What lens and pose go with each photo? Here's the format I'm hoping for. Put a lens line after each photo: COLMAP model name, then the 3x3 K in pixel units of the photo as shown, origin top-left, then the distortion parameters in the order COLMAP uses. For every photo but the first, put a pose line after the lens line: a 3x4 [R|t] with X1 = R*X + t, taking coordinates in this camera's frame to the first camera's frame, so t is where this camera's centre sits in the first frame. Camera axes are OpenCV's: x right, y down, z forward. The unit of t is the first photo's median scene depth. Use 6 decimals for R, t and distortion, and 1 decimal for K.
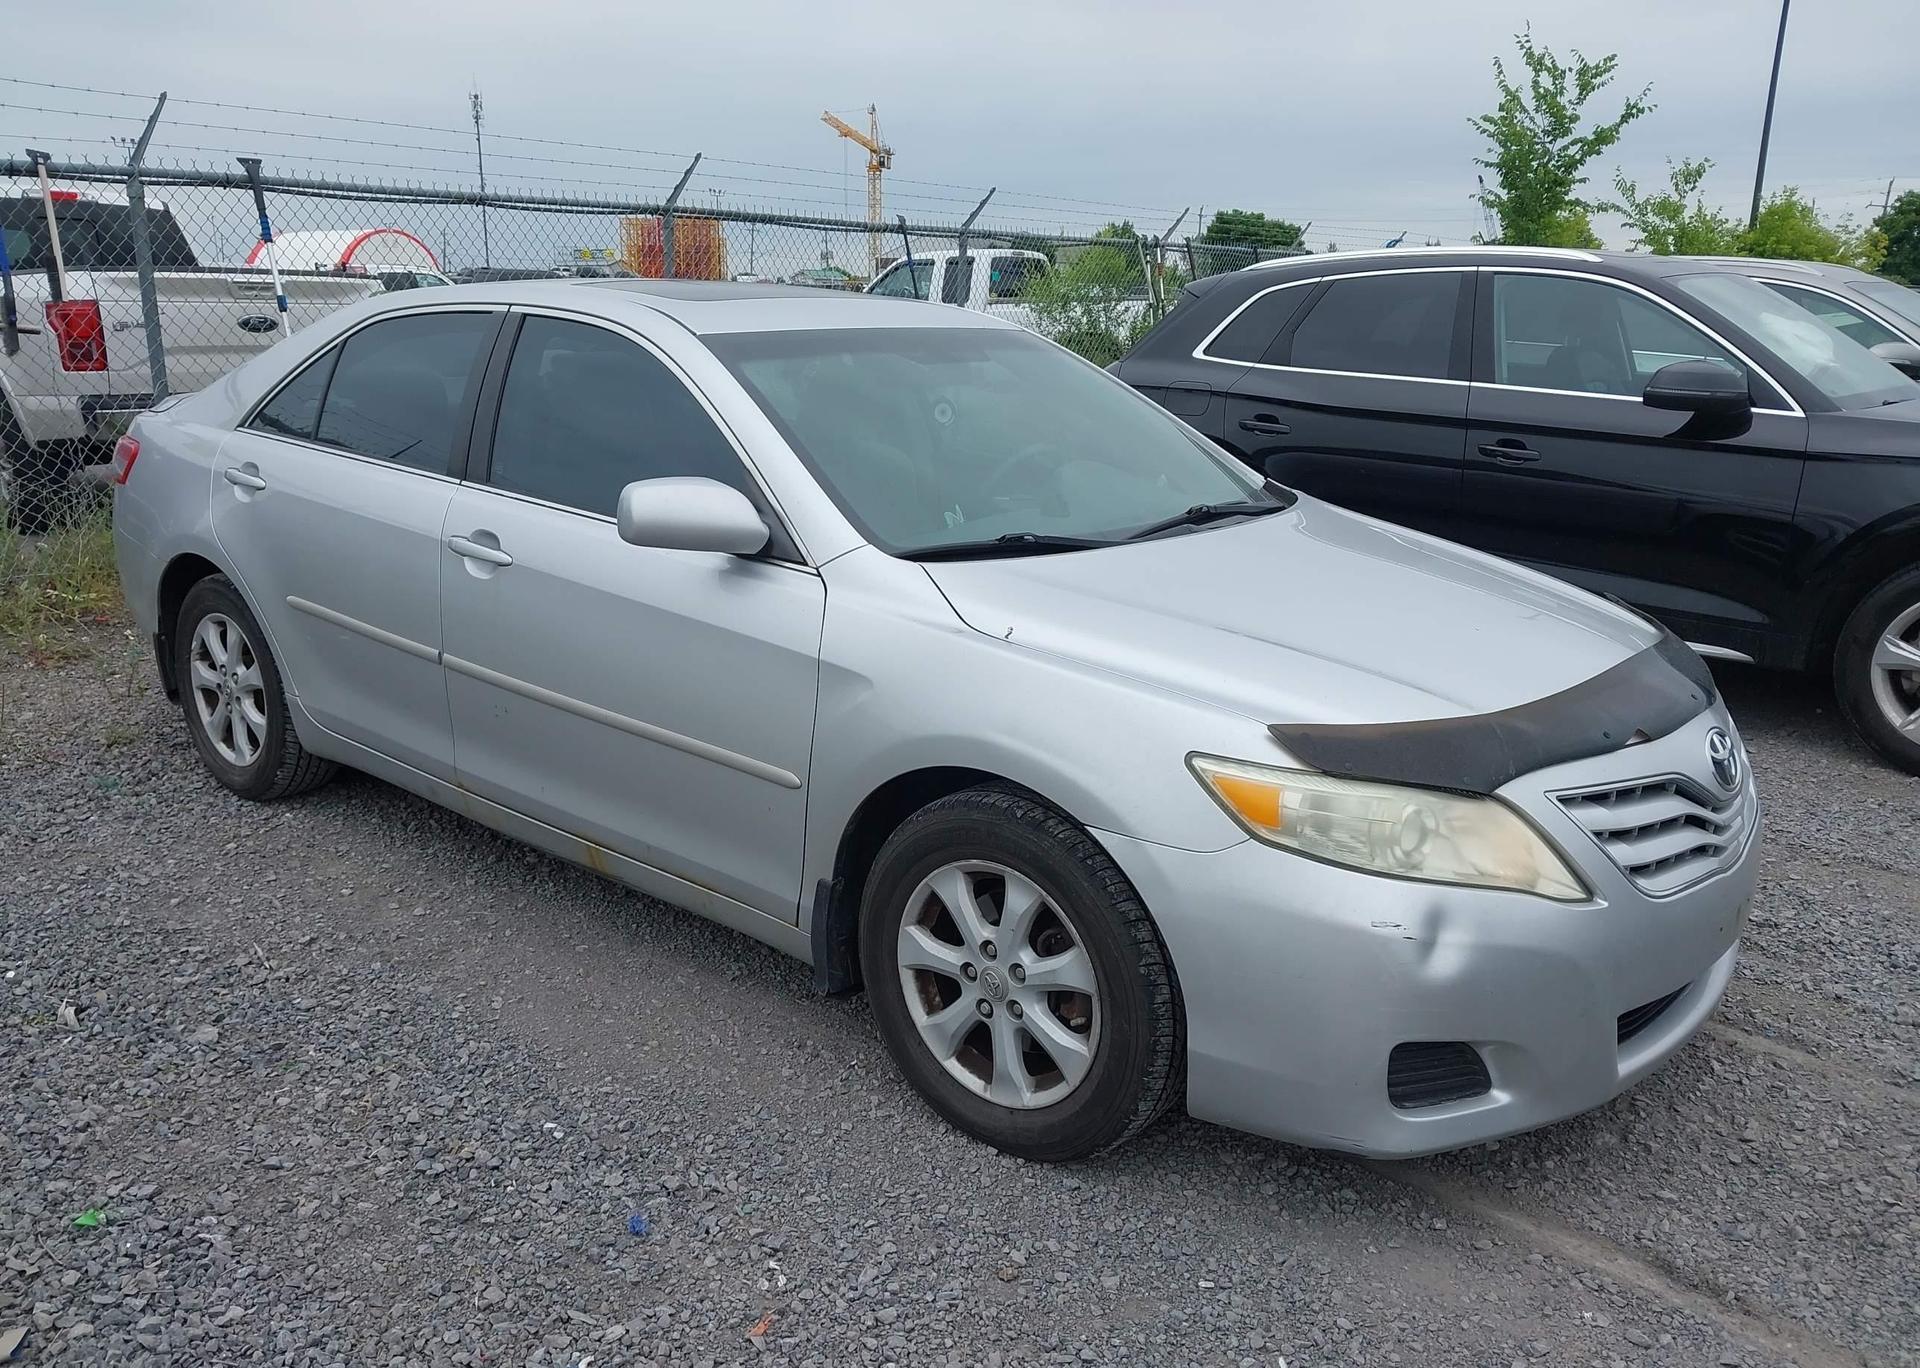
lens RADIAL K [[1526.9, 0, 959.5], [0, 1526.9, 687.9], [0, 0, 1]] dist [0.010853, -0.009919]
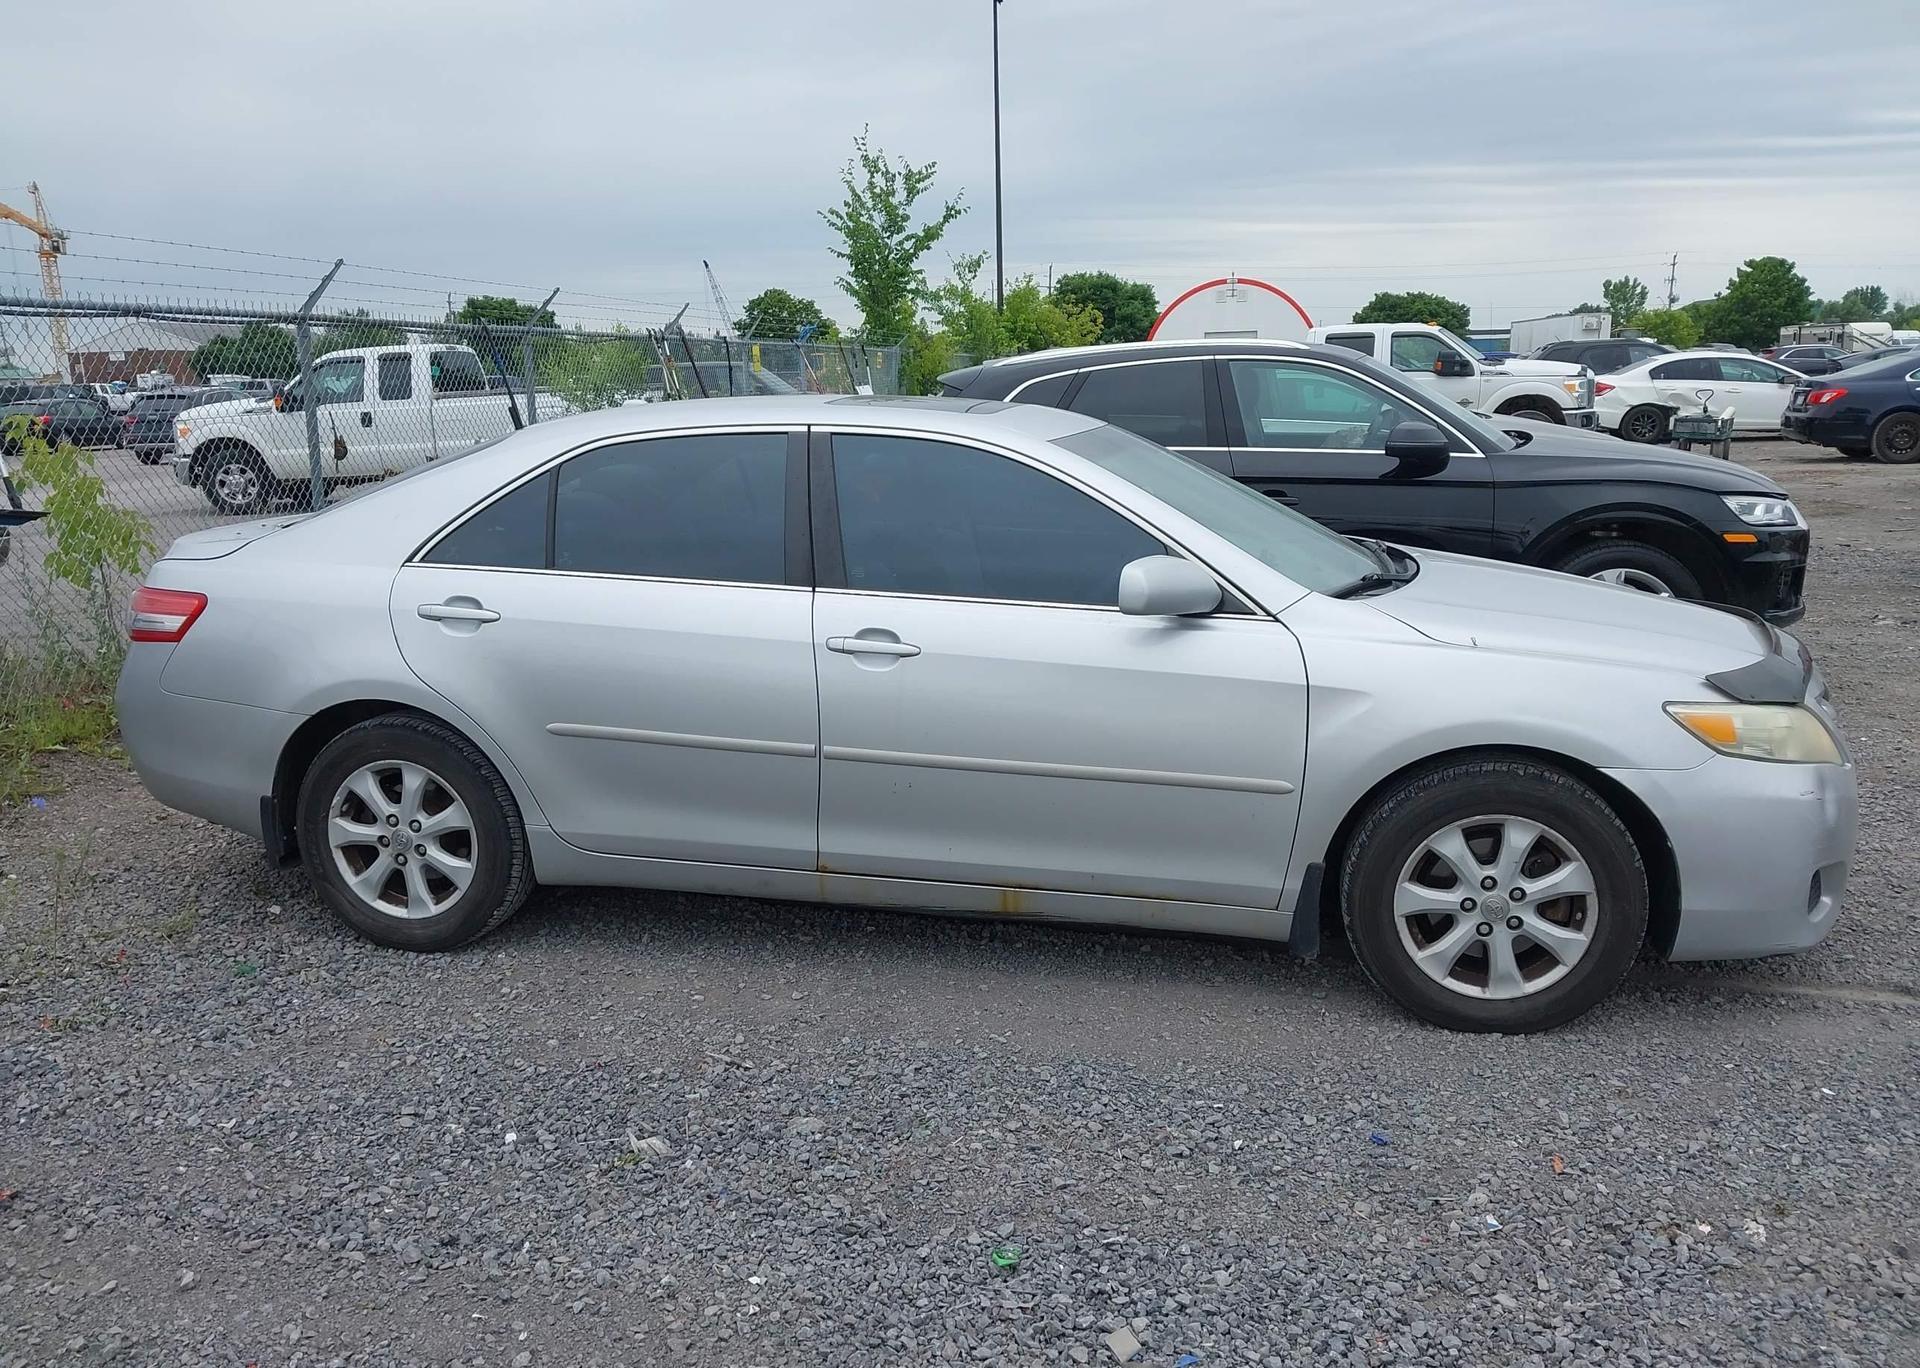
lens RADIAL K [[1526.9, 0, 965.5], [0, 1526.9, 674.3], [0, 0, 1]] dist [0.010853, -0.009919]
pose [[0.887599, -0.122329, 0.444076, -0.659203], [0.148469, 0.988616, -0.024420, -0.028874], [-0.436033, 0.087606, 0.895656, -0.003100]]
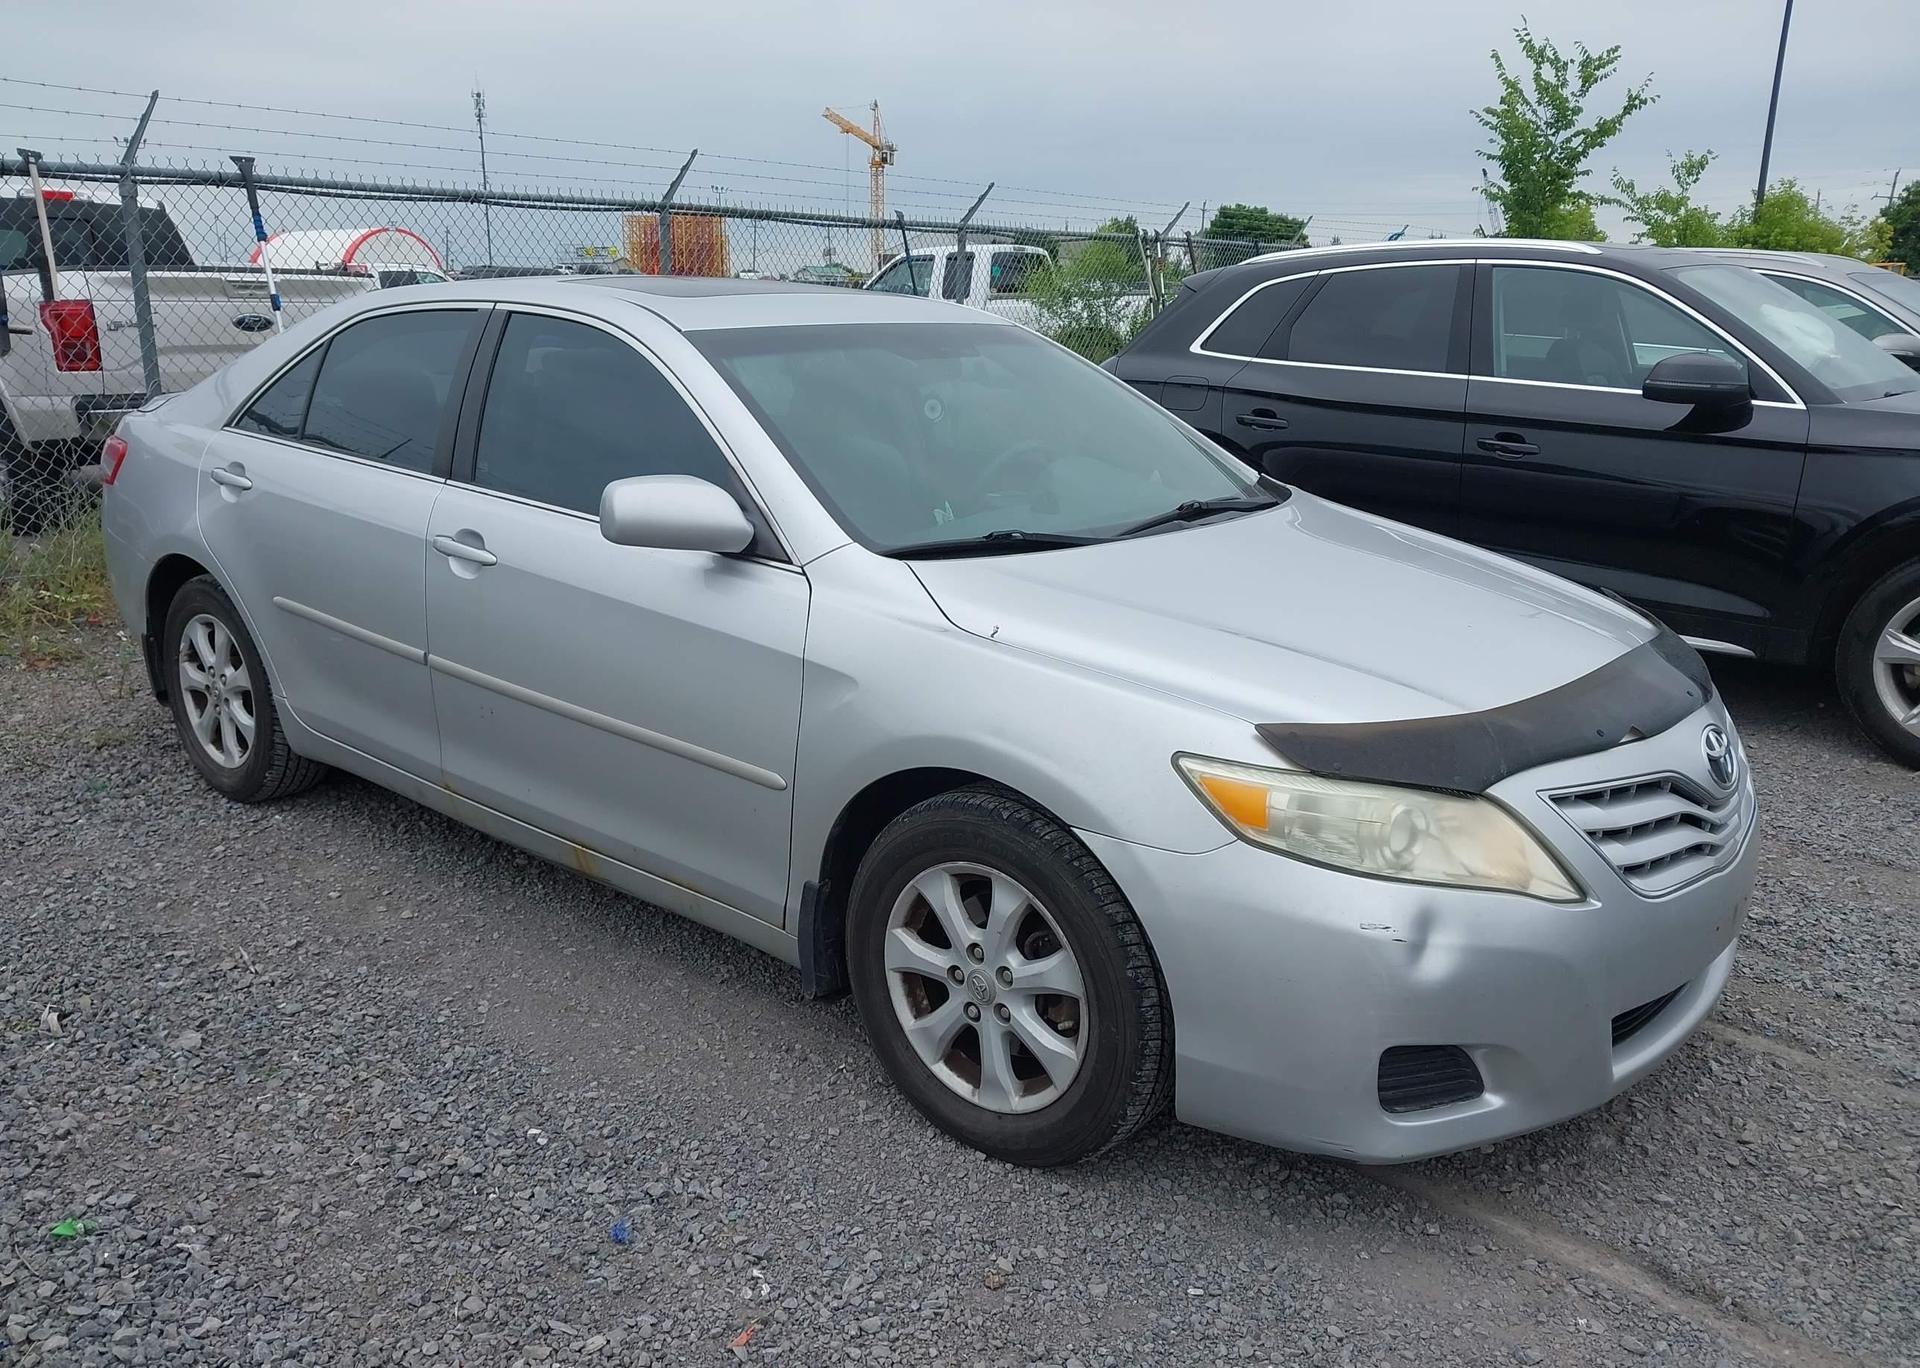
lens RADIAL K [[1526.9, 0, 961.6], [0, 1526.9, 687.9], [0, 0, 1]] dist [0.010853, -0.009919]
pose [[0.999988, -0.004423, -0.002122, 0.008931], [0.004428, 0.999987, 0.002463, -0.001531], [0.002111, -0.002472, 0.999995, 0.008861]]
